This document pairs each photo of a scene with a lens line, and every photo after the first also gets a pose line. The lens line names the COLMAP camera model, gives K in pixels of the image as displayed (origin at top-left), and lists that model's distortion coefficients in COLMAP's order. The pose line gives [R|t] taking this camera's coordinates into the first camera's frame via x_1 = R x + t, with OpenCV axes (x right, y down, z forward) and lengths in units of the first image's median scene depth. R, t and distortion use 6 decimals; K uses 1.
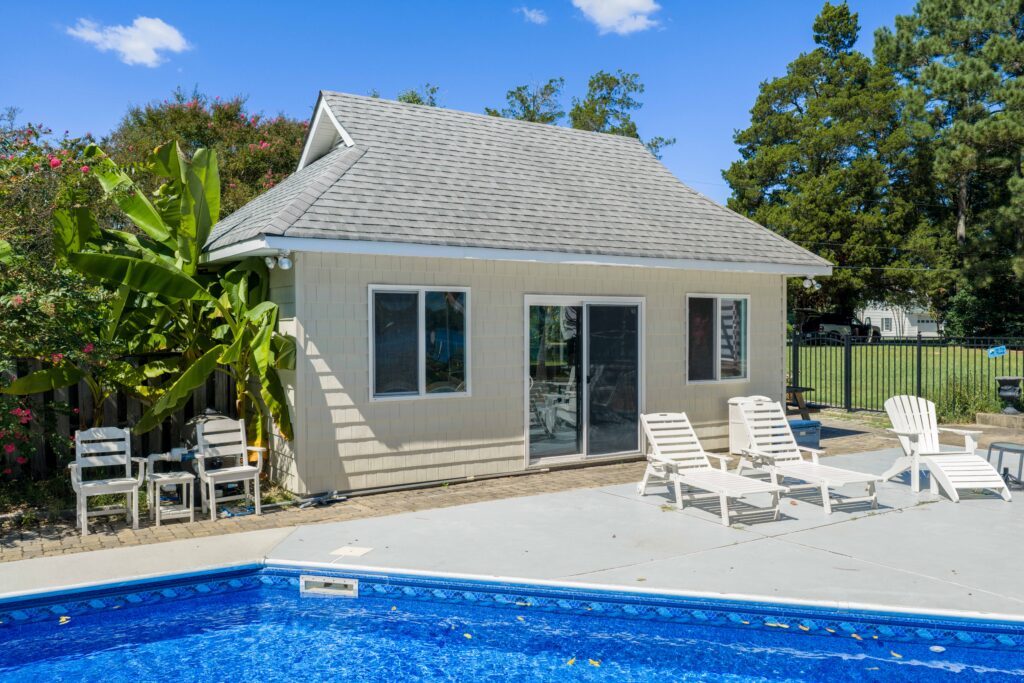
lens RADIAL K [[854.2, 0, 514.7], [0, 854.2, 341.8], [0, 0, 1]] dist [0.009678, -0.009487]
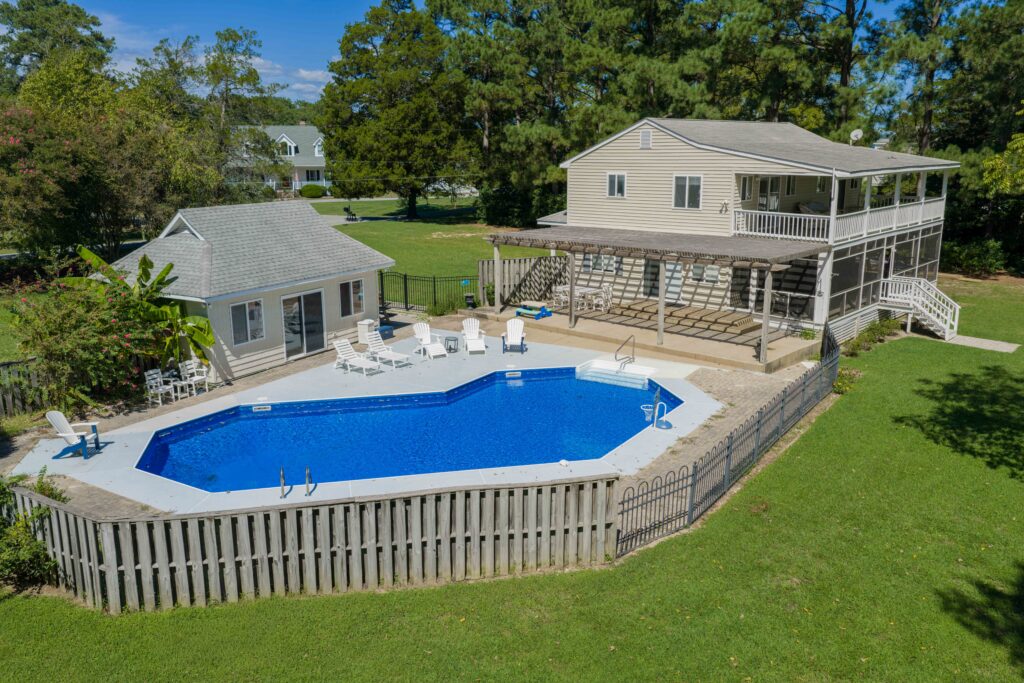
lens RADIAL K [[854.2, 0, 511.6], [0, 854.2, 343.9], [0, 0, 1]] dist [0.009678, -0.009487]
pose [[0.892184, -0.106726, 0.438881, -0.425129], [0.012640, 0.977201, 0.211939, -0.373822], [-0.451495, -0.183542, 0.873192, -1.316177]]
